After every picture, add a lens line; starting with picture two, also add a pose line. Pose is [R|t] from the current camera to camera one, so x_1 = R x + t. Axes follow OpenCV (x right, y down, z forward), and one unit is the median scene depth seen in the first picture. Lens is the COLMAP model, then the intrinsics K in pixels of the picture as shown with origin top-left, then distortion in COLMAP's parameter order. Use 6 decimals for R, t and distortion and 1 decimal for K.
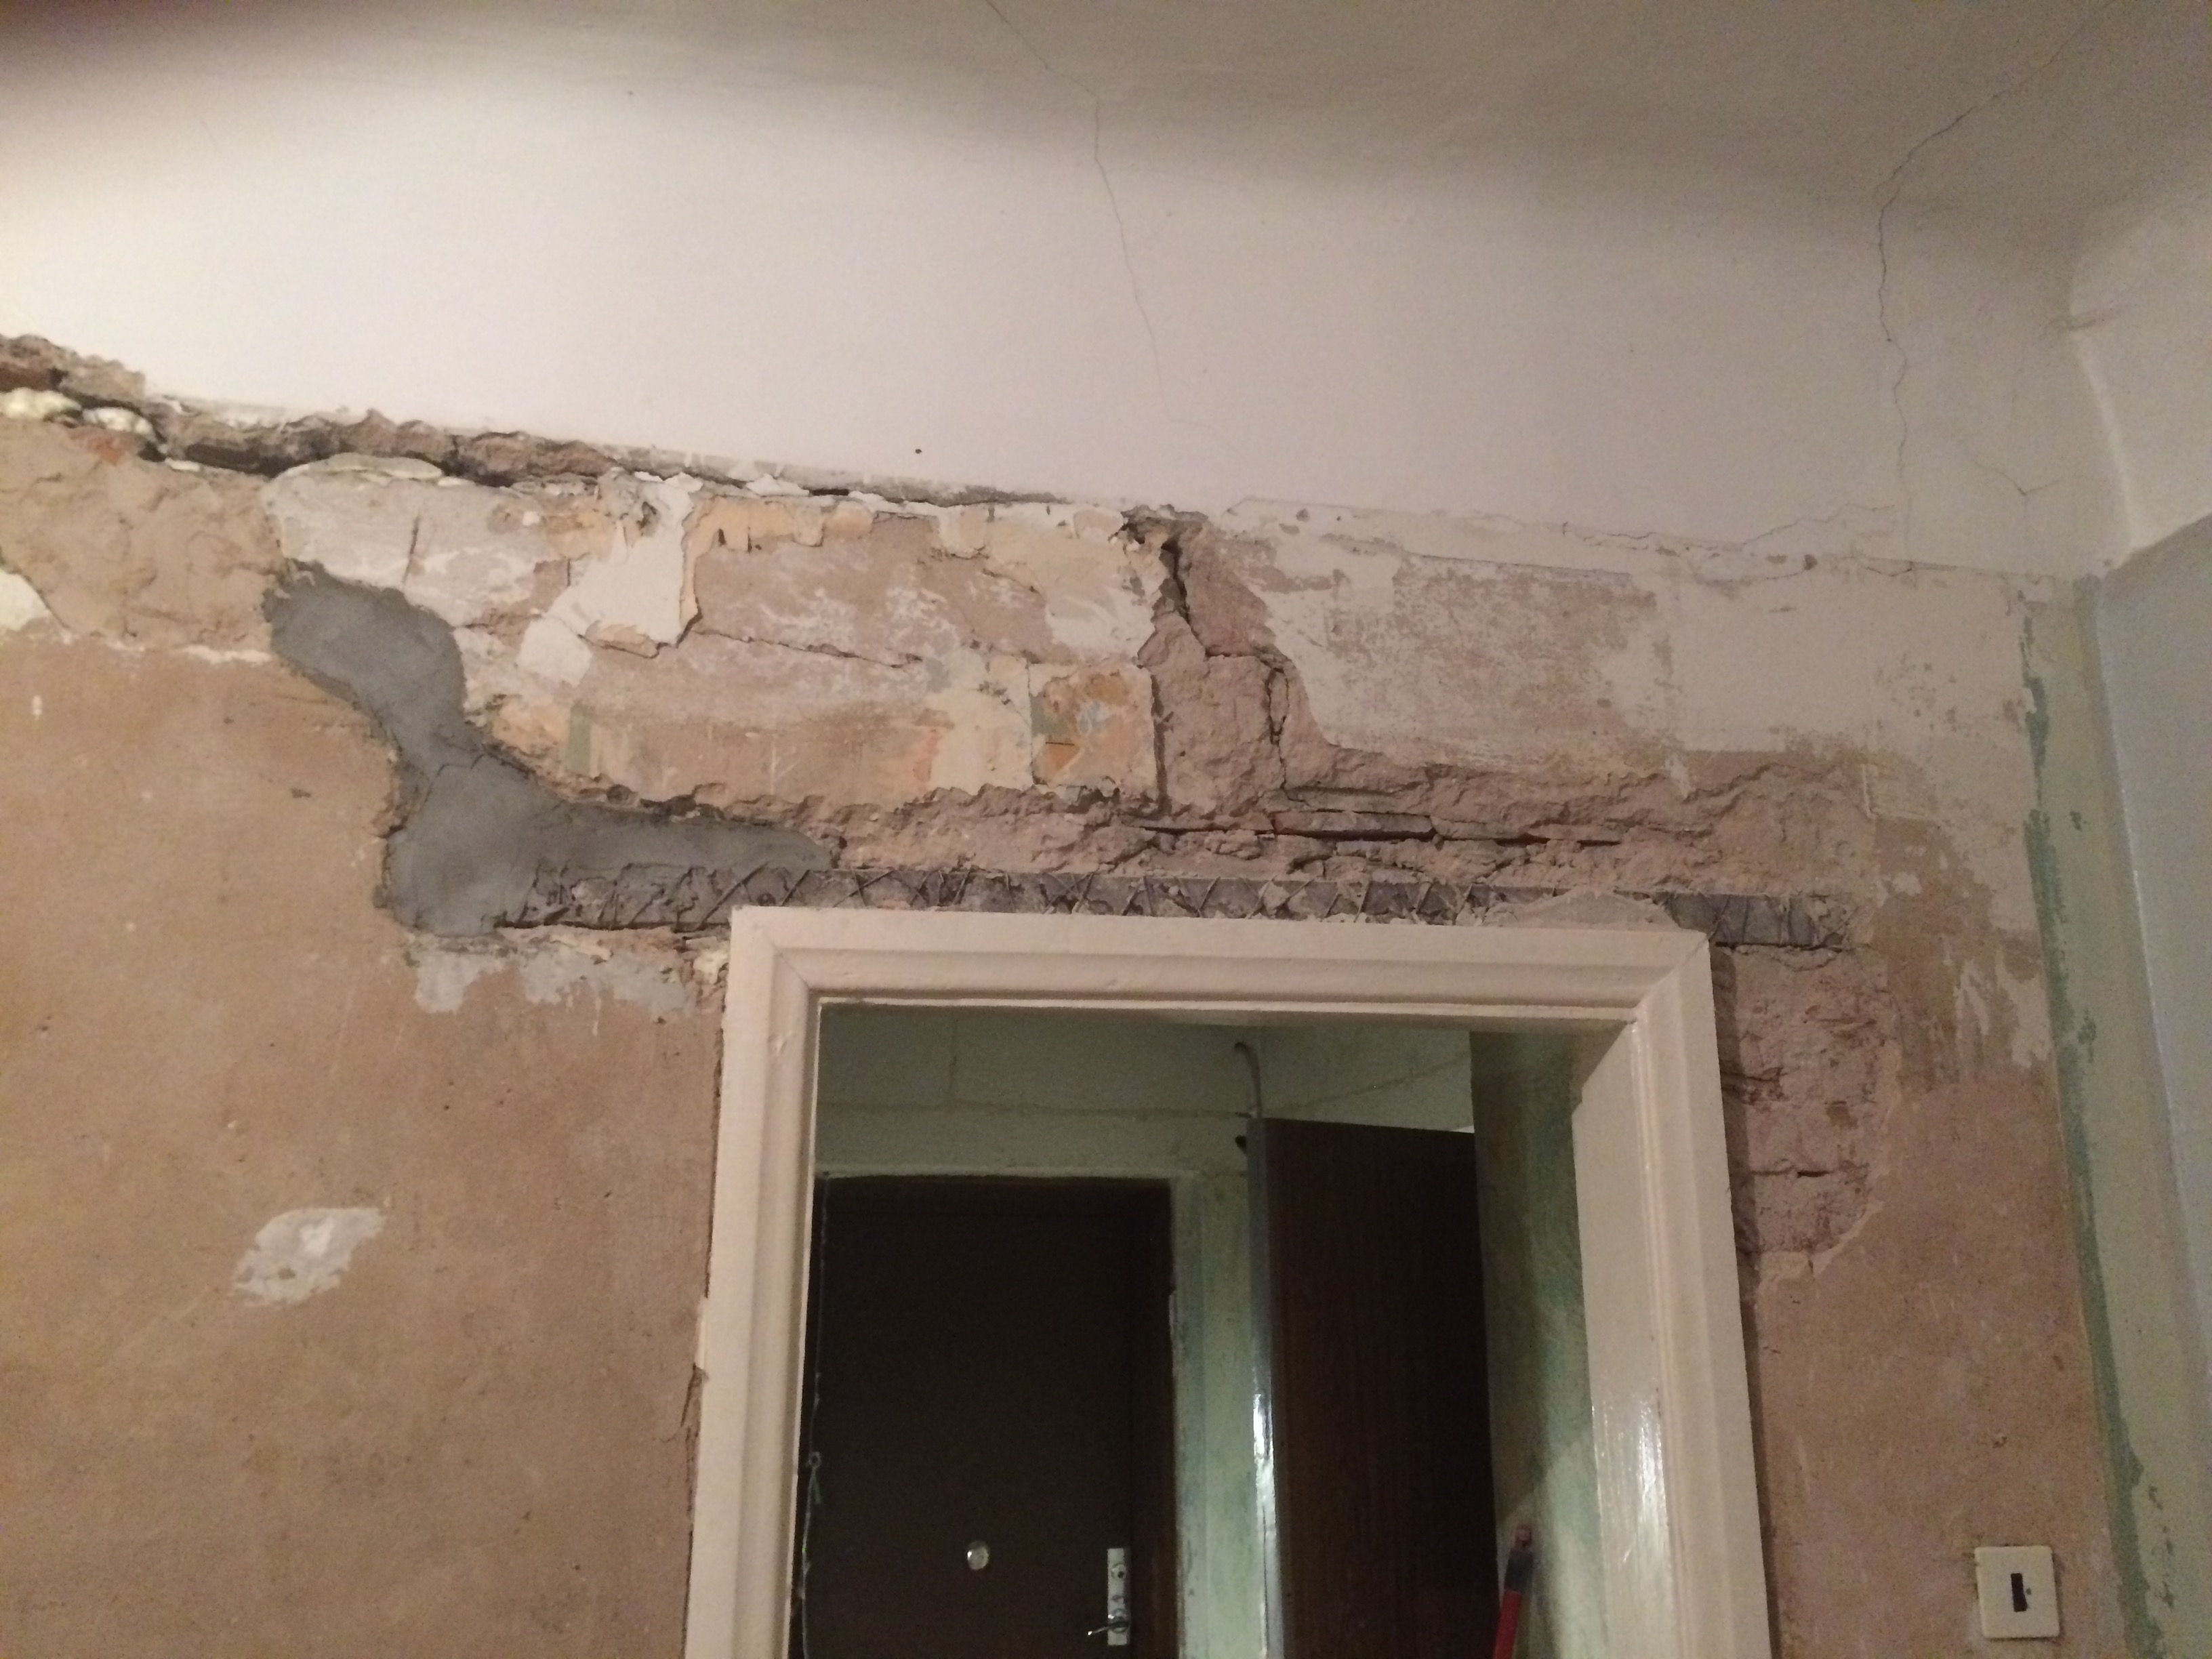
lens RADIAL K [[1853.4, 0, 1110.2], [0, 1853.4, 844.1], [0, 0, 1]] dist [0.055577, -0.024909]
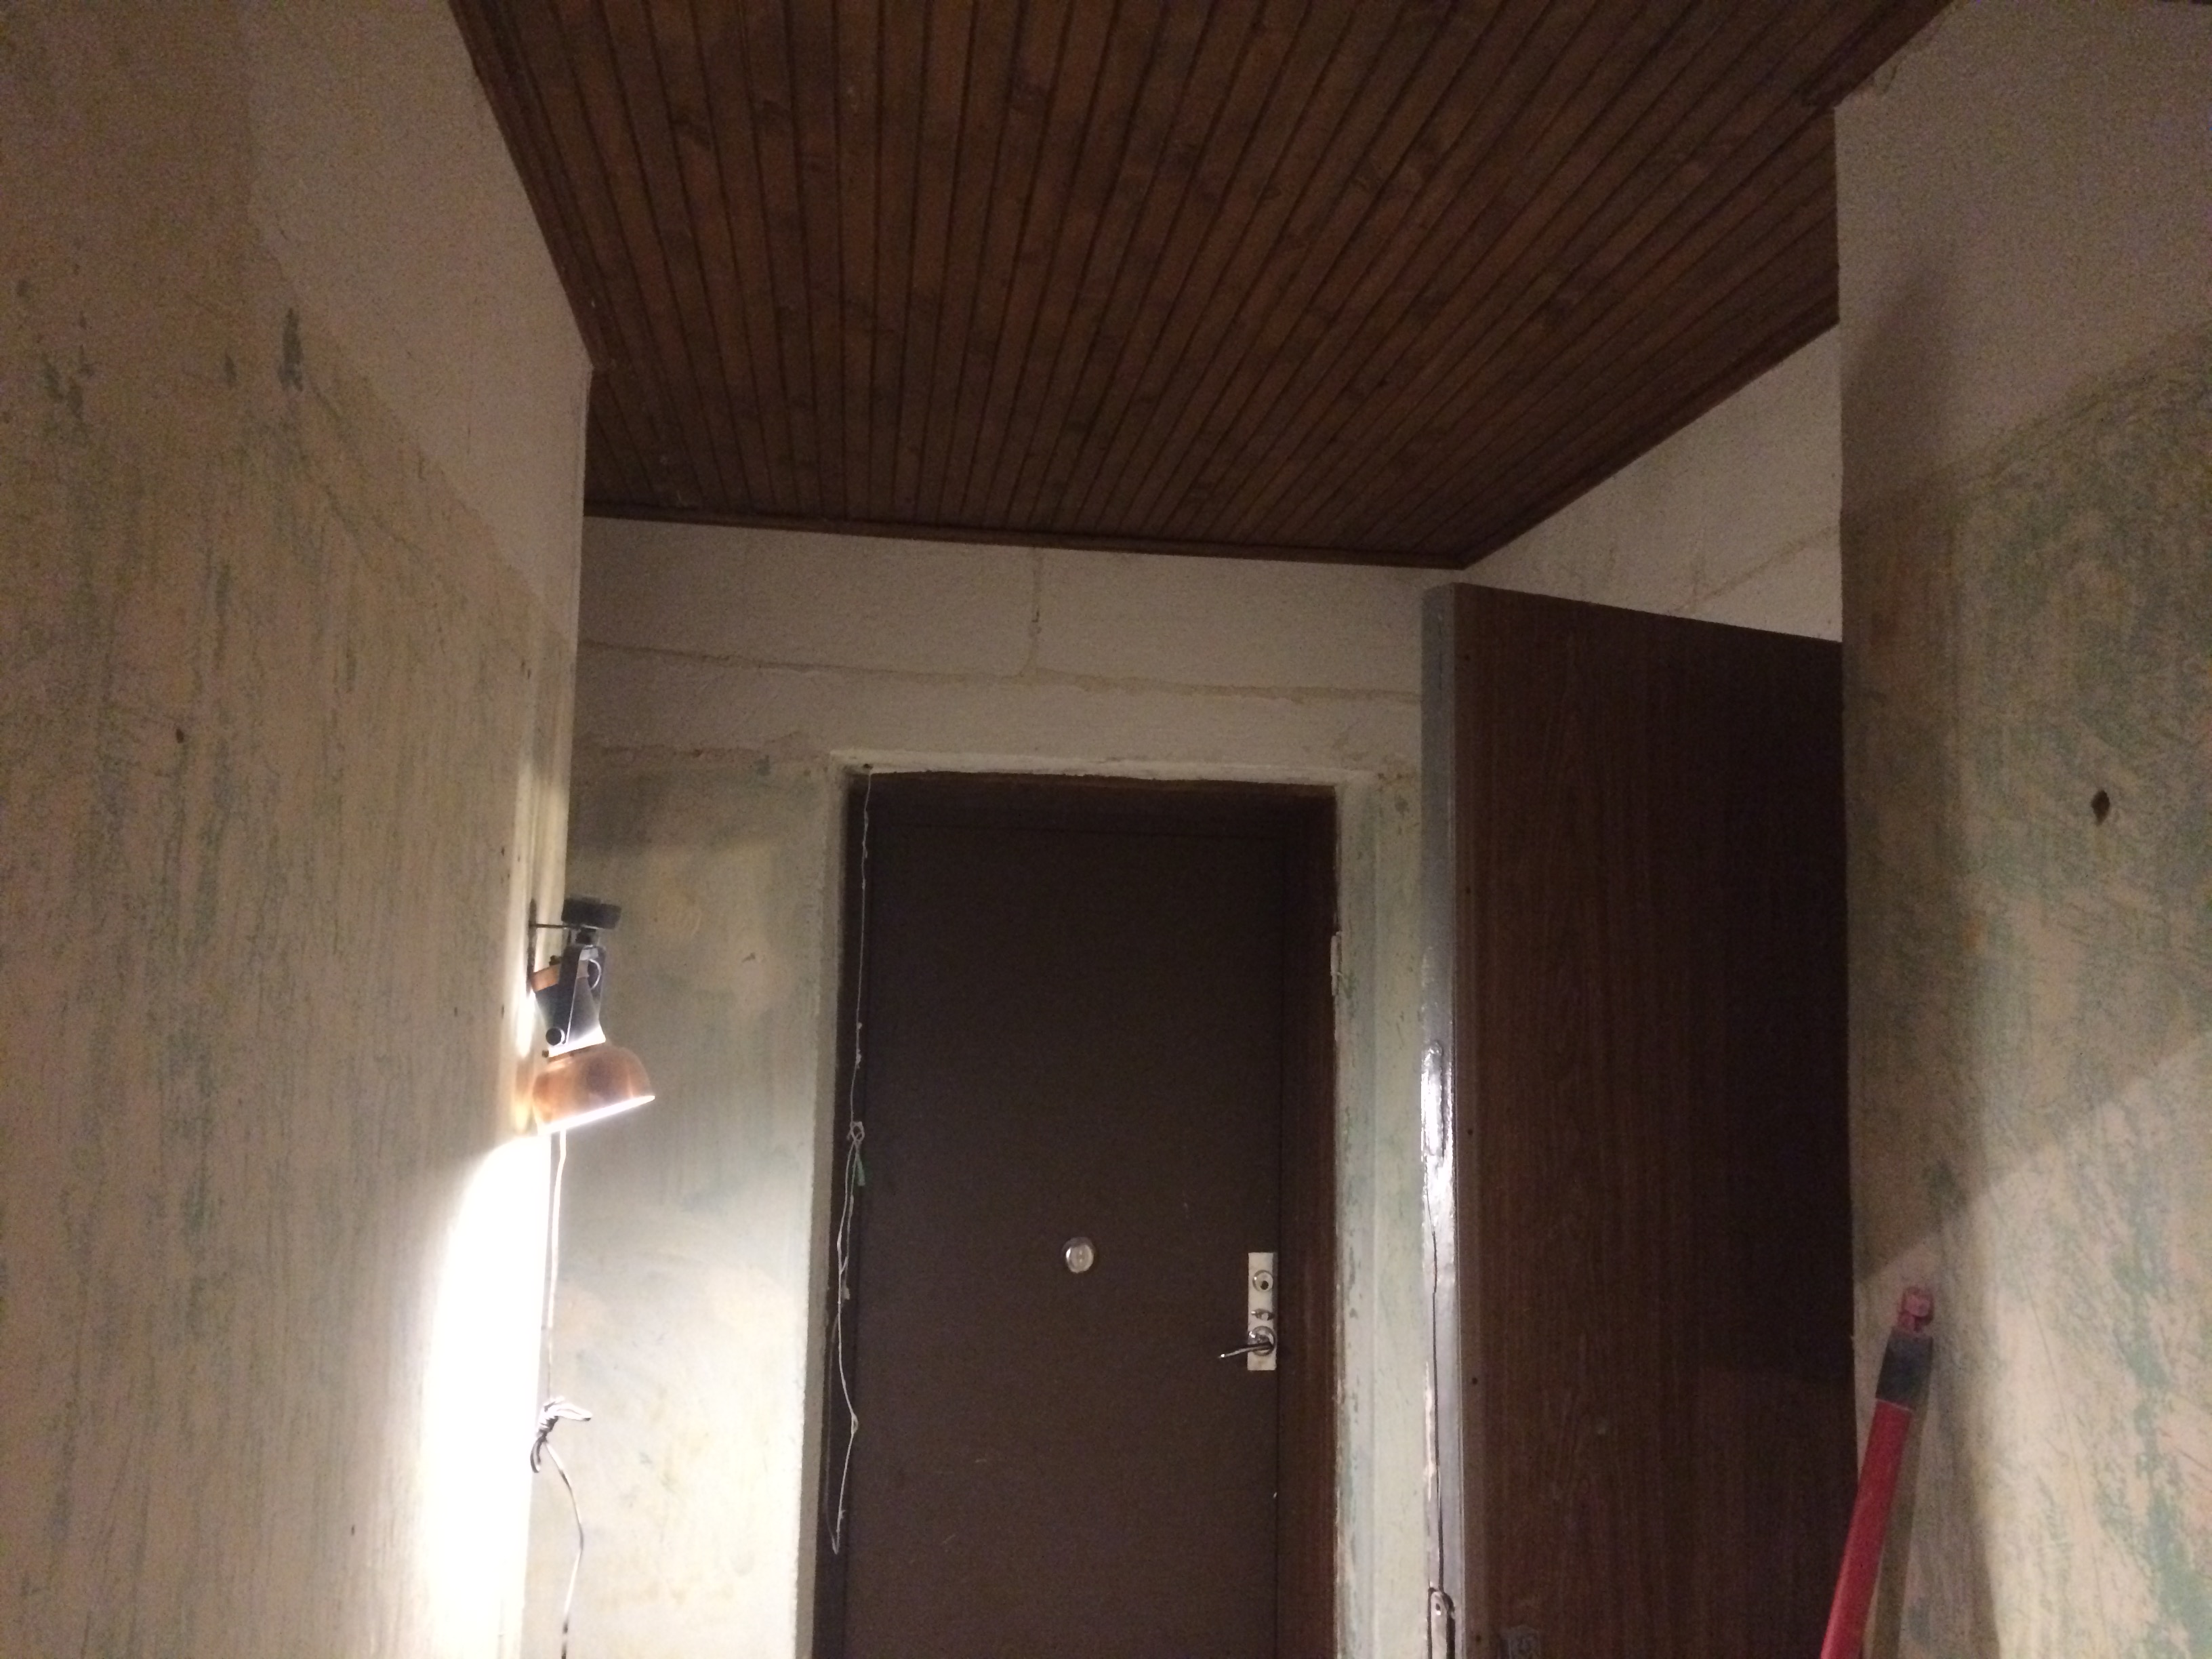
lens RADIAL K [[1853.4, 0, 1103.5], [0, 1853.4, 820.7], [0, 0, 1]] dist [0.055577, -0.024909]
pose [[0.993091, 0.012297, -0.116700, 0.046117], [0.005274, 0.988811, 0.149079, 0.142377], [0.117227, -0.148664, 0.981915, 0.442361]]
